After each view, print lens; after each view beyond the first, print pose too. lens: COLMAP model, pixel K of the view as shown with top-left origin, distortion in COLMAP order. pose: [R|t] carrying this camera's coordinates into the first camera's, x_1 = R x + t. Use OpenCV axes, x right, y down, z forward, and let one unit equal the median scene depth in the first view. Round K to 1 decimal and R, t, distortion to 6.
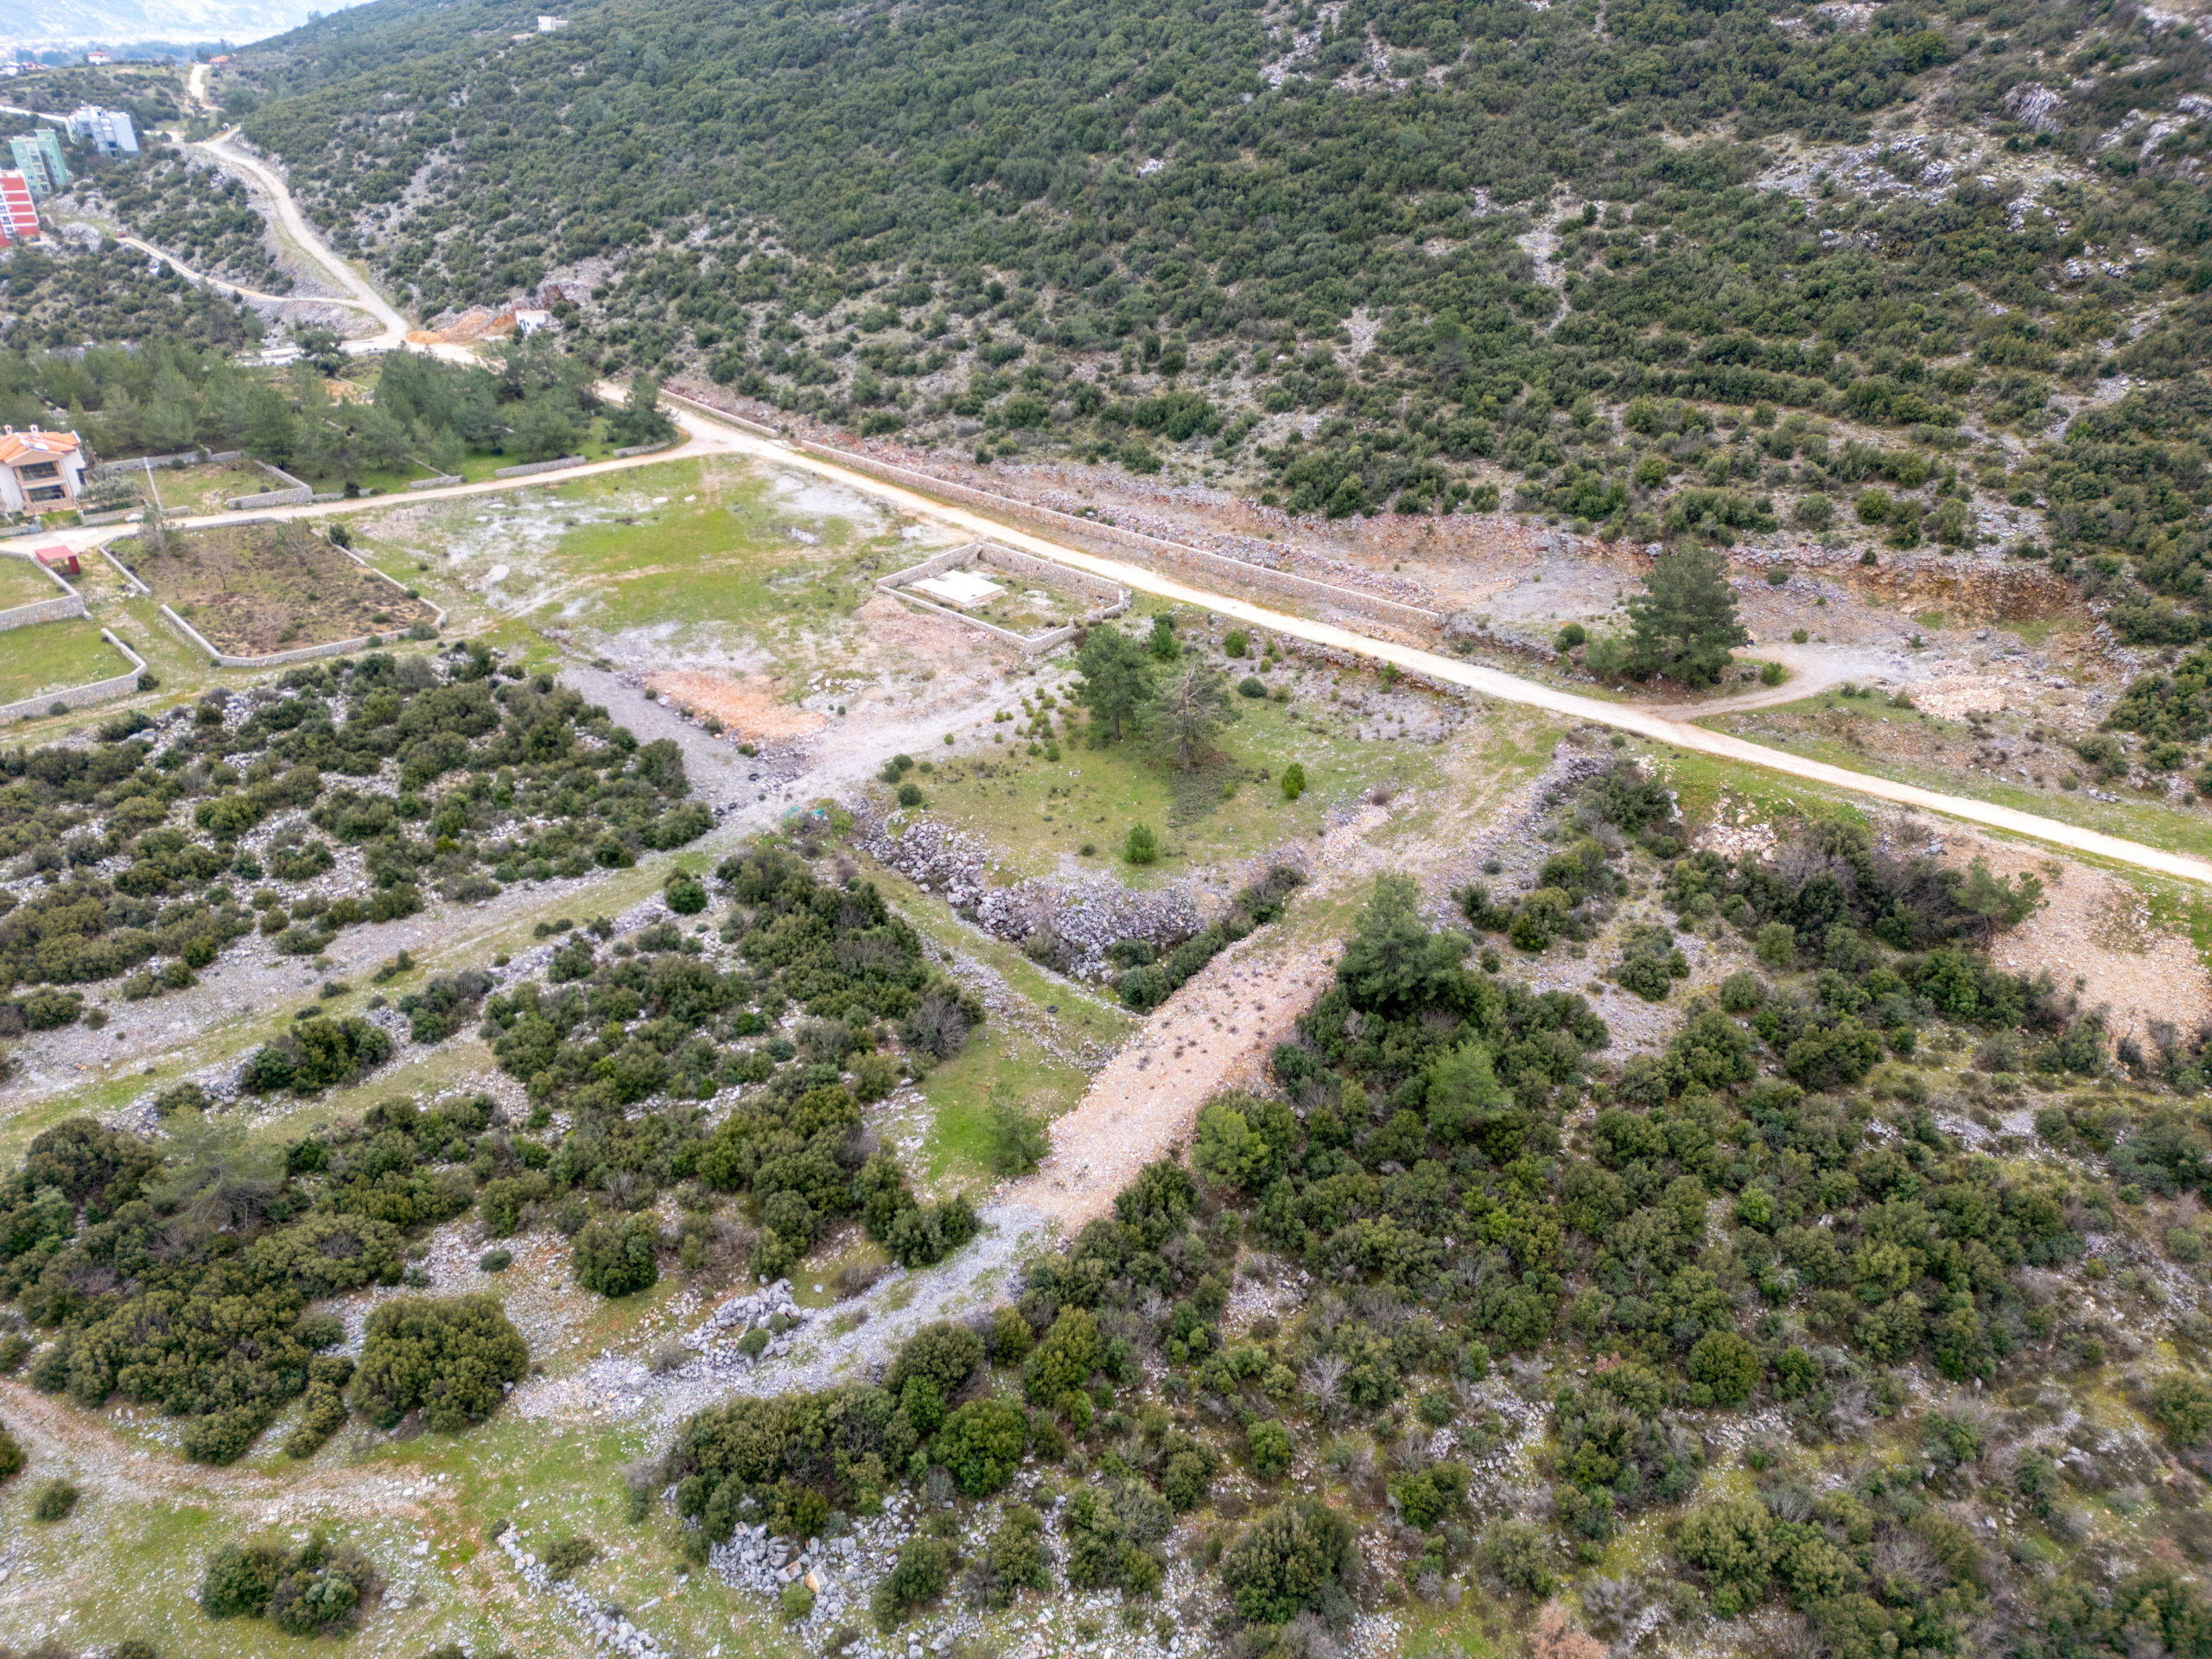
lens RADIAL K [[1534.1, 0, 1106.0], [0, 1534.1, 829.5], [0, 0, 1]] dist [0.102731, -0.111785]
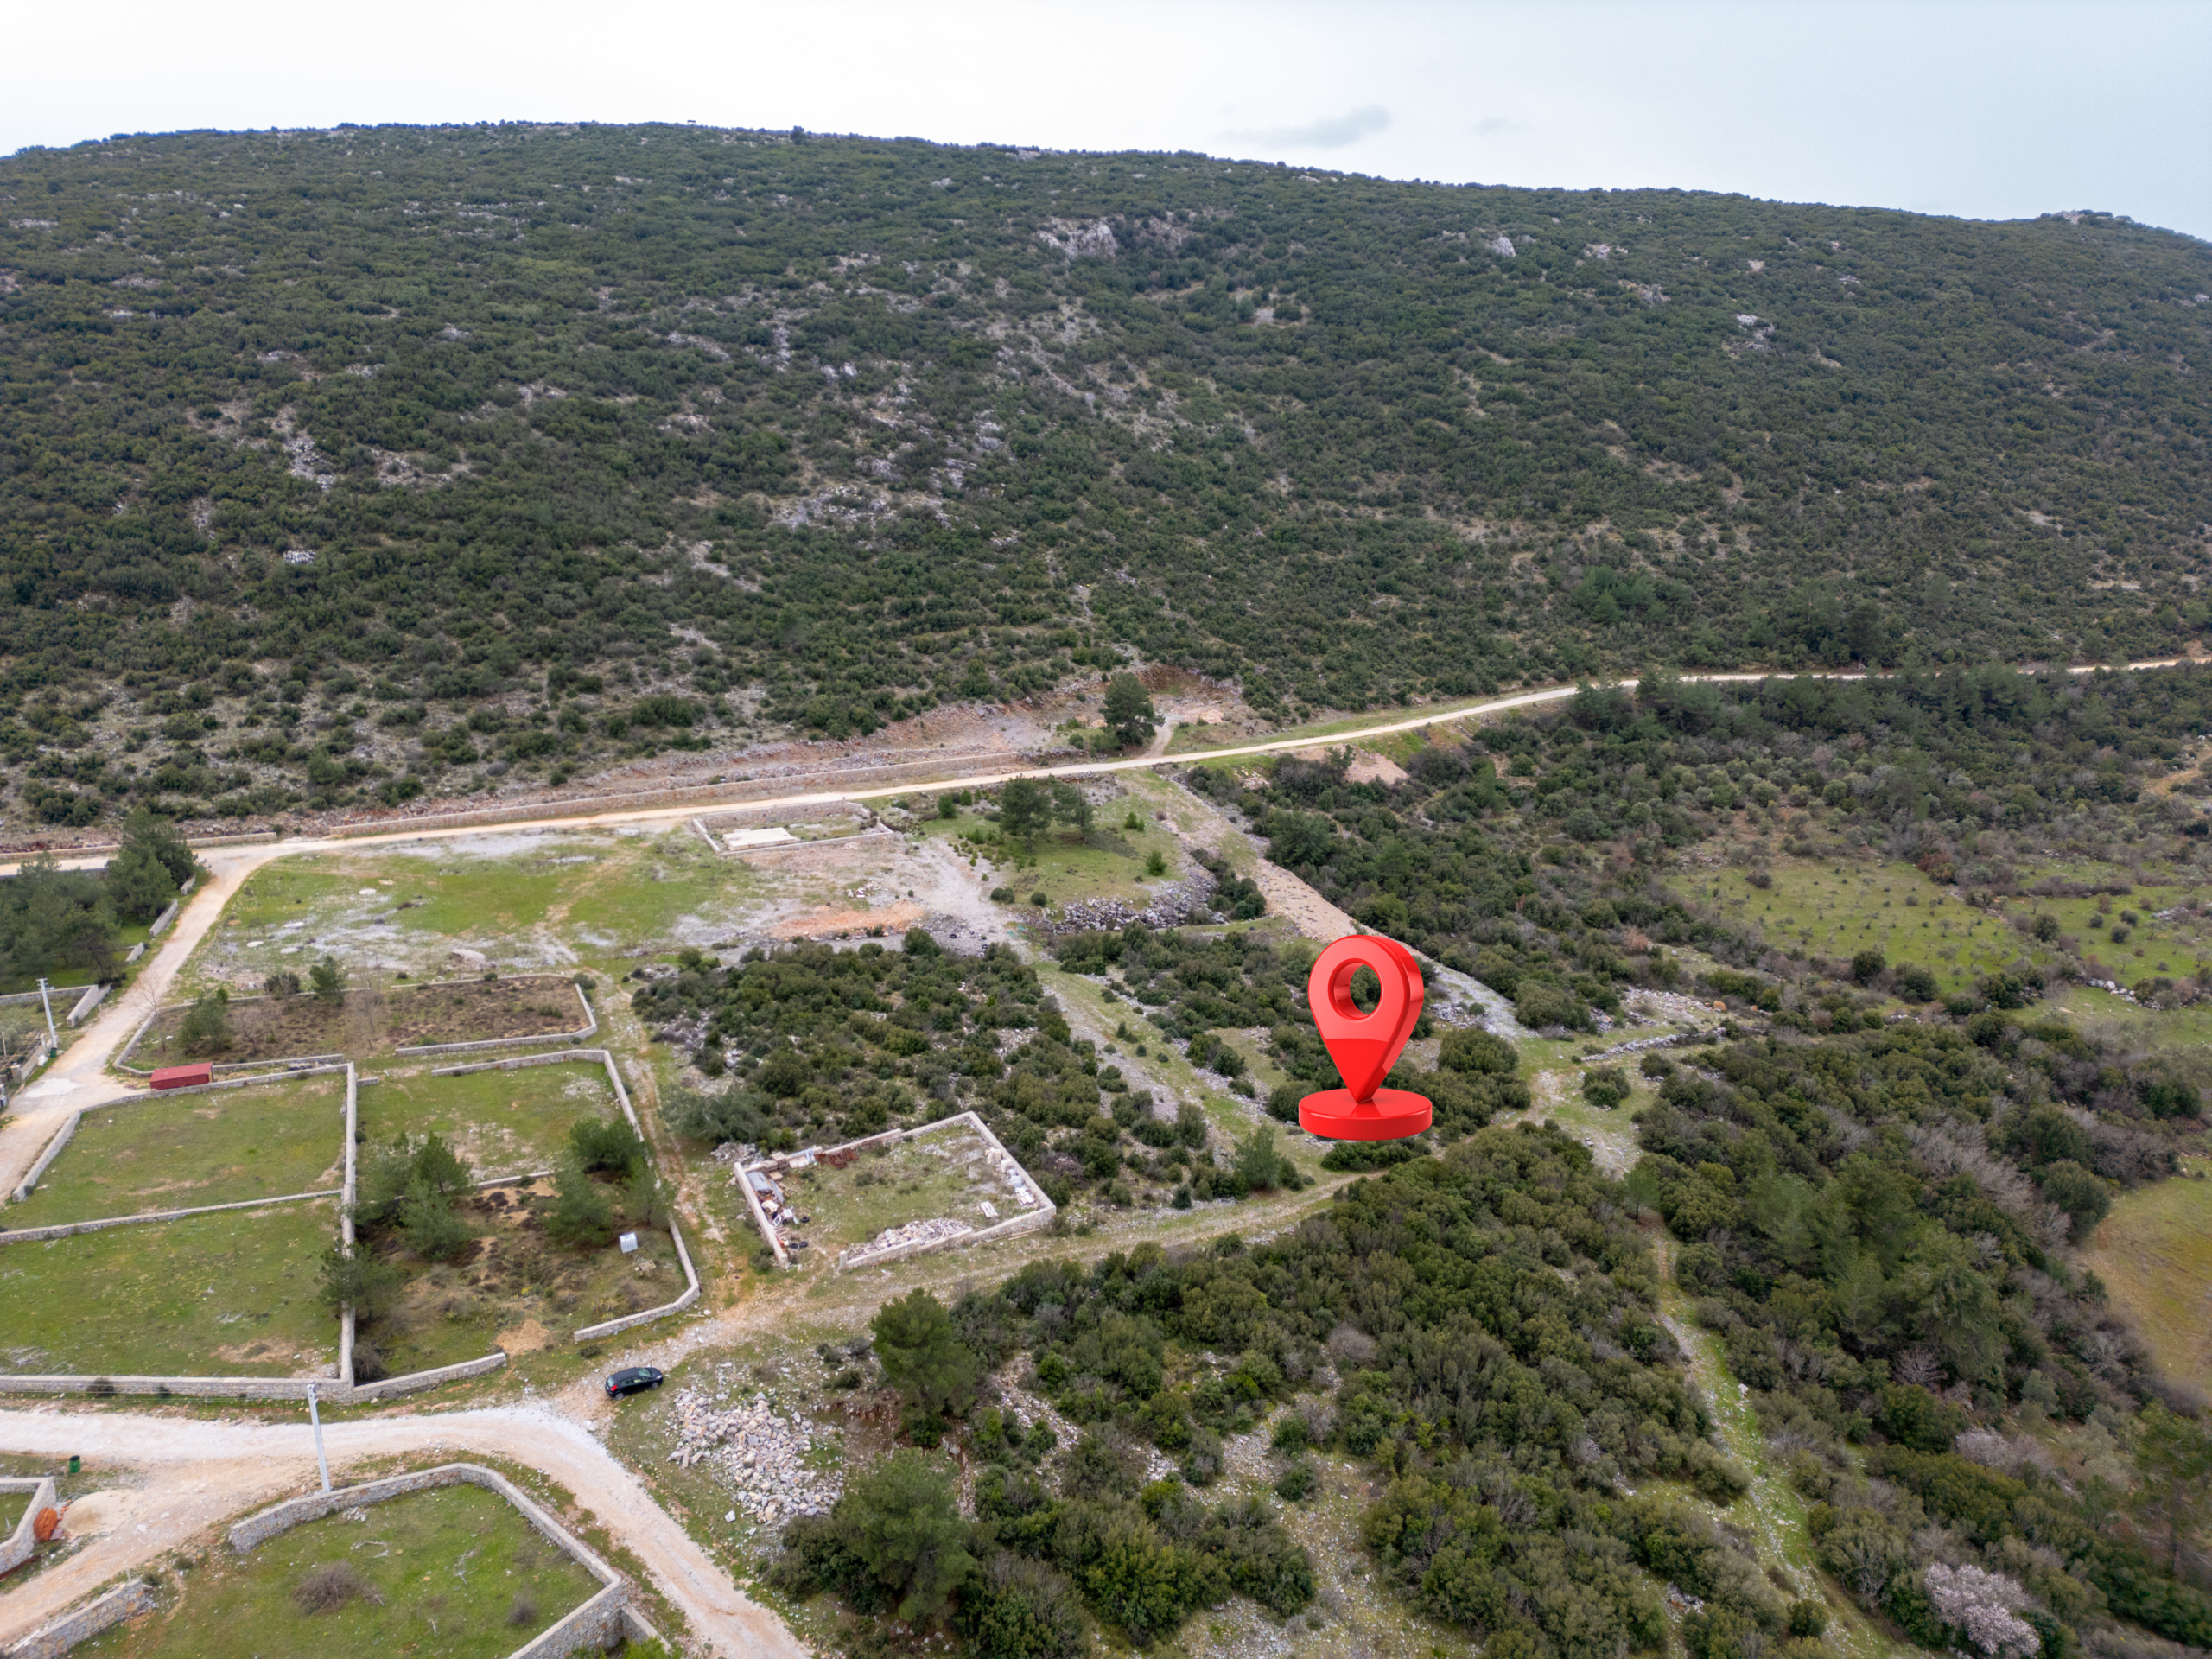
lens RADIAL K [[1534.1, 0, 1106.0], [0, 1534.1, 829.5], [0, 0, 1]] dist [0.102731, -0.111785]
pose [[0.369347, -0.255156, 0.893576, -1.520860], [0.450123, 0.890360, 0.068185, -0.166020], [-0.813002, 0.377035, 0.443703, 0.286776]]
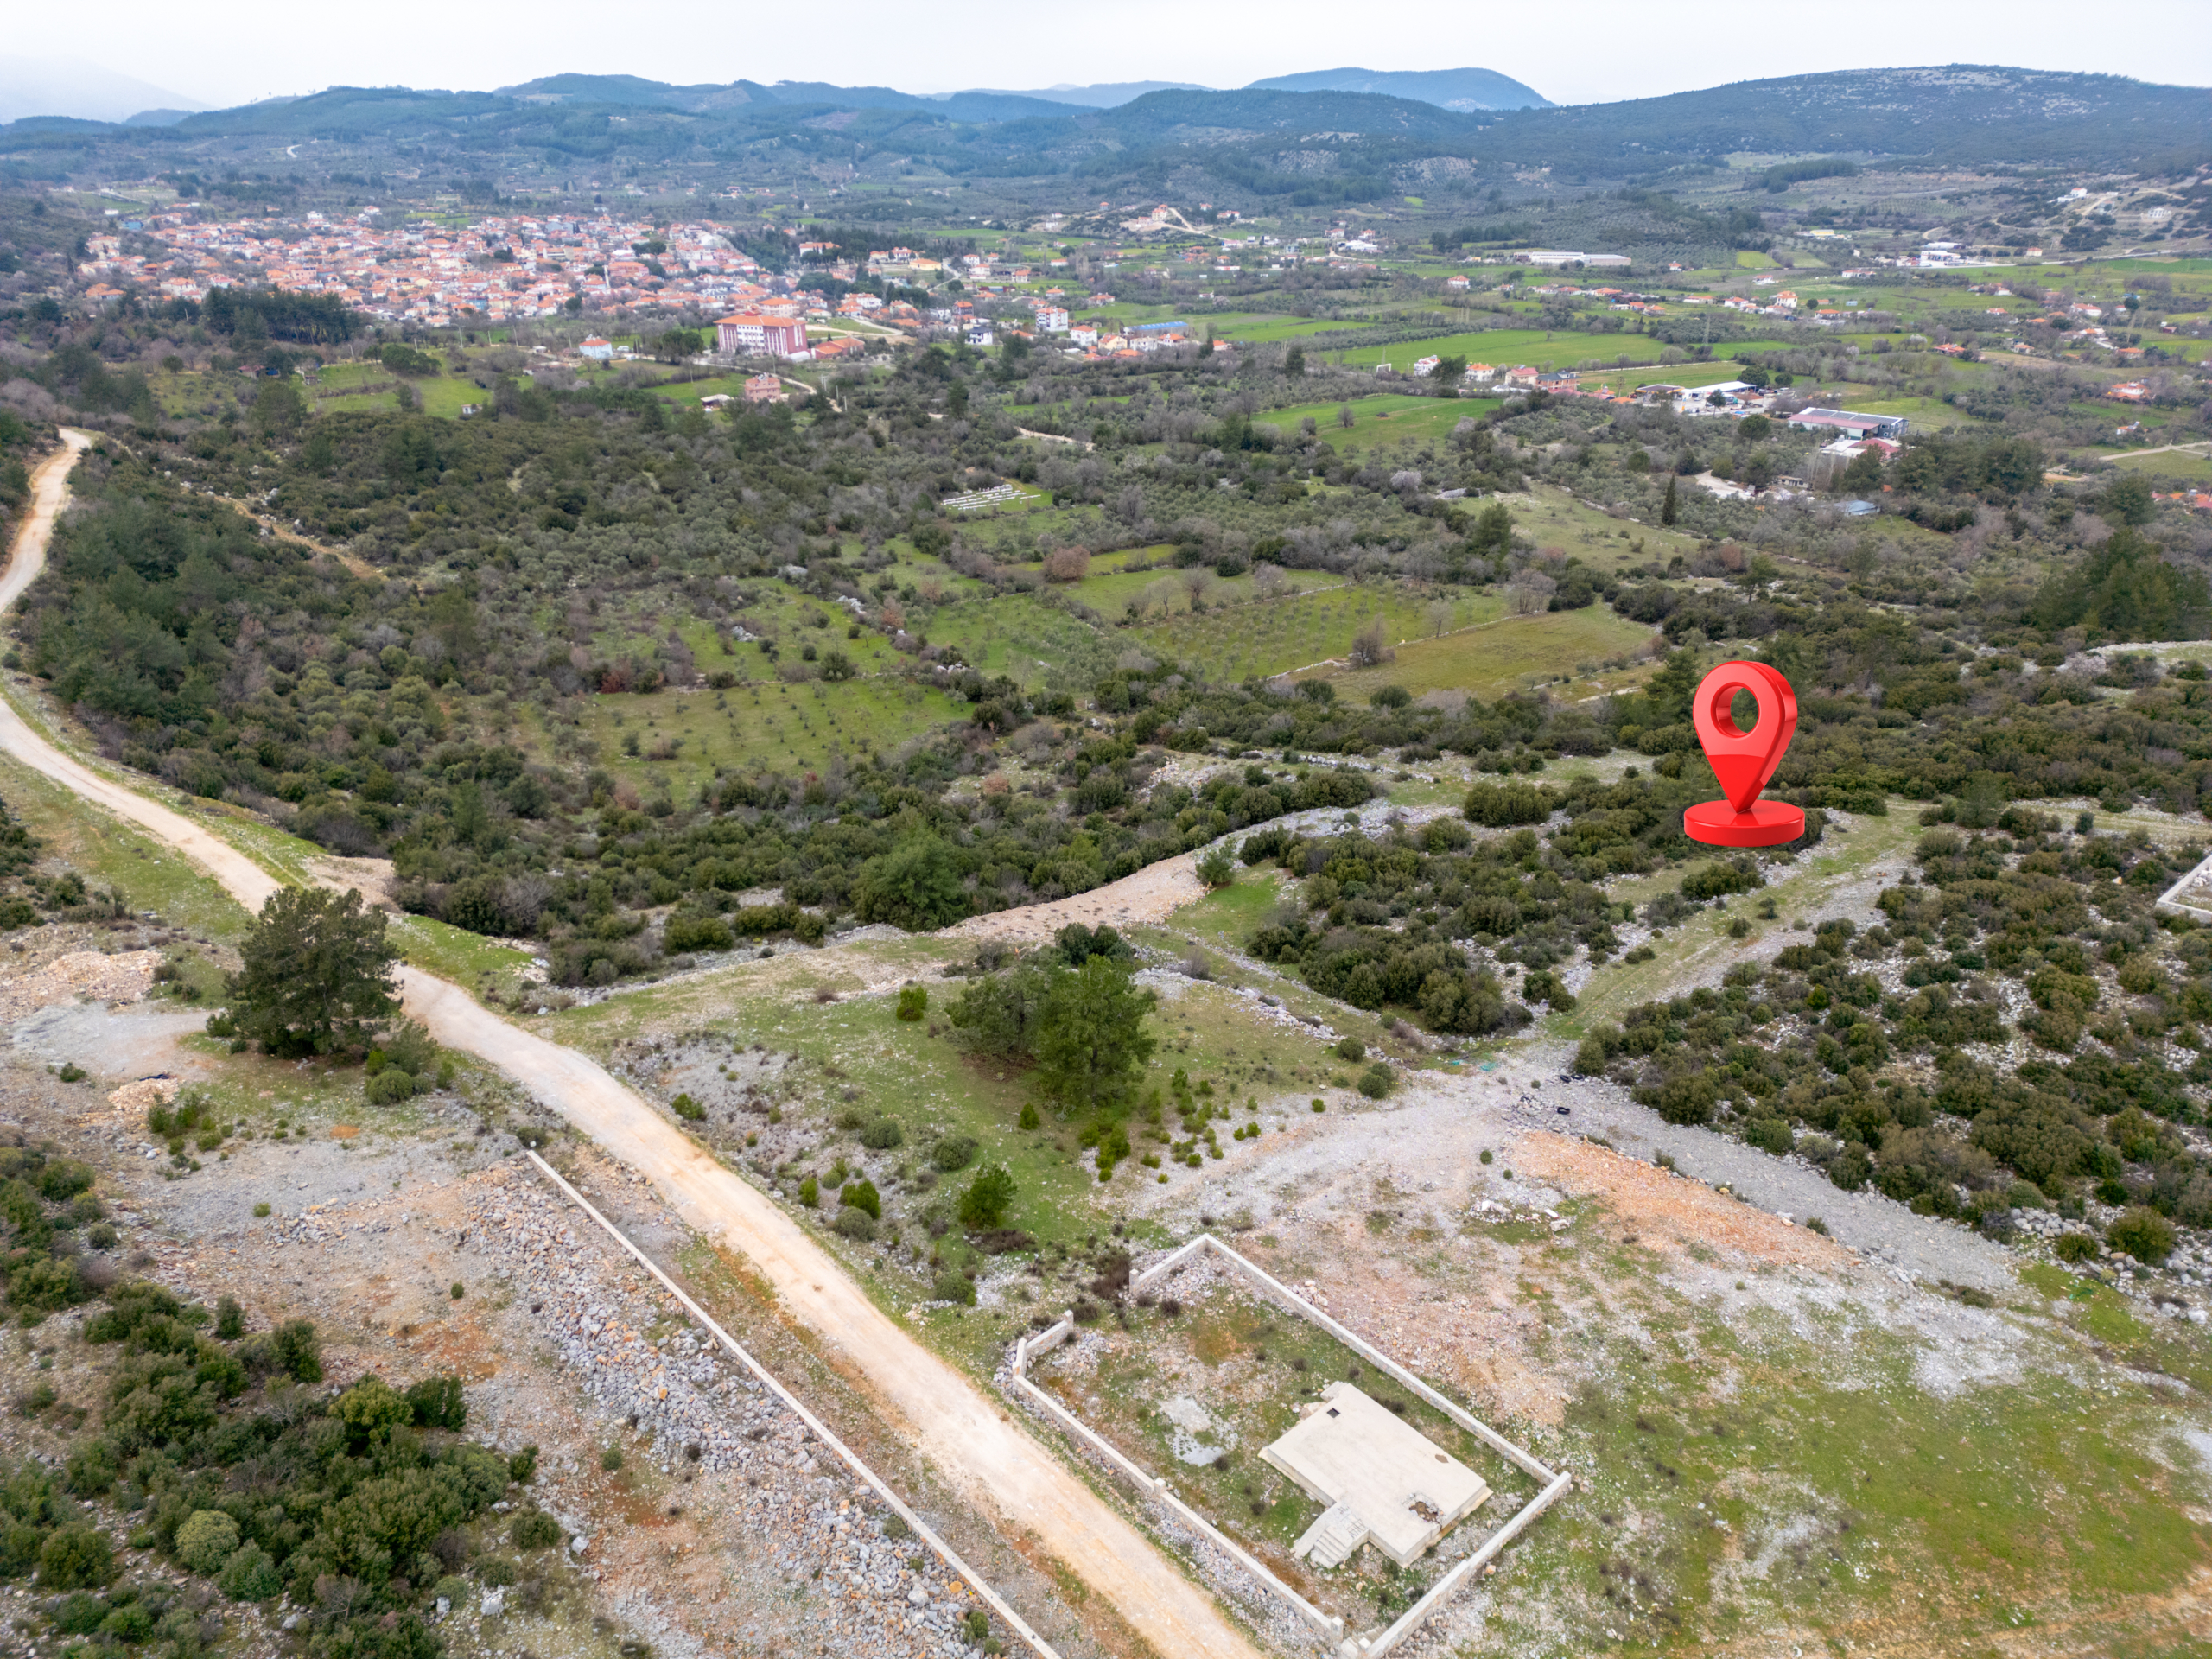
lens RADIAL K [[1534.1, 0, 1106.0], [0, 1534.1, 829.5], [0, 0, 1]] dist [0.102731, -0.111785]
pose [[-0.994386, -0.040138, 0.097909, -0.076799], [0.053883, 0.604261, 0.794963, -0.847565], [-0.091071, 0.795775, -0.598706, 1.541040]]
